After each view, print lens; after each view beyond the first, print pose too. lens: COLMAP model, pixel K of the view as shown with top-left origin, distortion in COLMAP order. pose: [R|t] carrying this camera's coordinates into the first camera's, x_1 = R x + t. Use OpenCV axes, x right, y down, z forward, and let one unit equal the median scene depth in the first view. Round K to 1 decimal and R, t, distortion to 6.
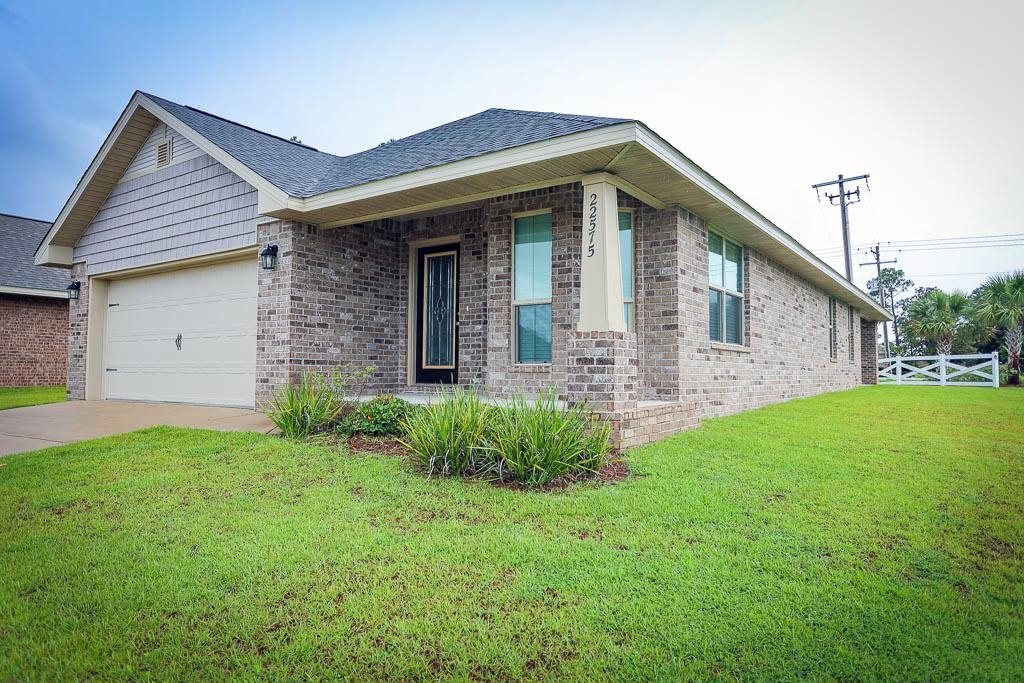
lens RADIAL K [[679.9, 0, 507.9], [0, 679.9, 342.7], [0, 0, 1]] dist [-0.001458, -0.000842]
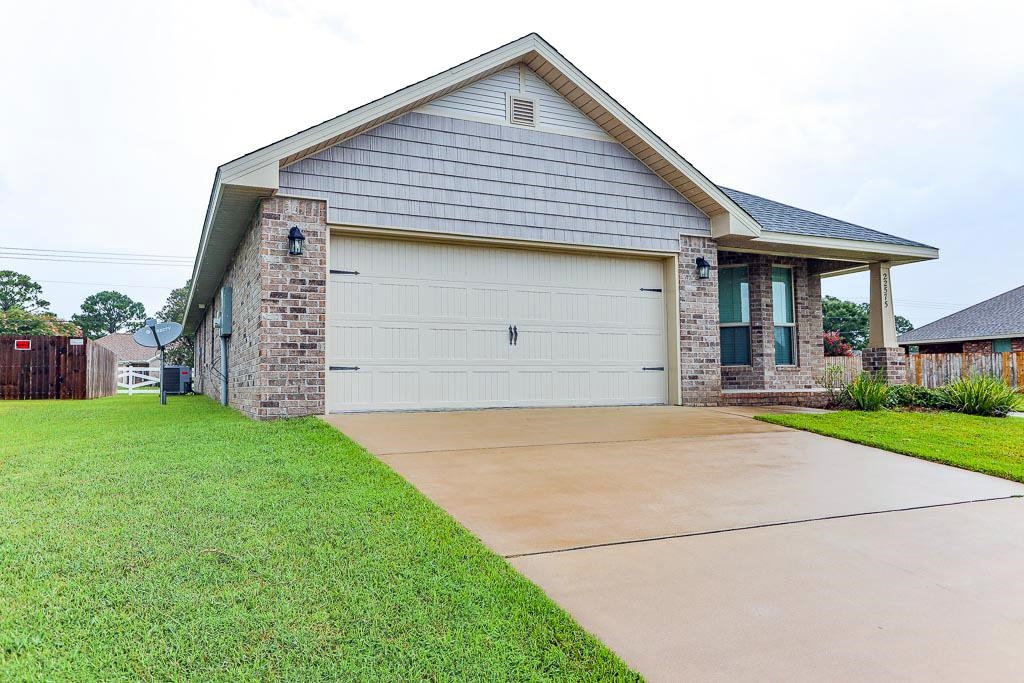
lens RADIAL K [[717.2, 0, 507.0], [0, 717.2, 338.3], [0, 0, 1]] dist [-0.013223, 0.000618]
pose [[0.486045, 0.044984, 0.872775, -1.542698], [-0.029204, 0.998953, -0.035223, 0.042200], [-0.873446, -0.008369, 0.486850, 0.703633]]
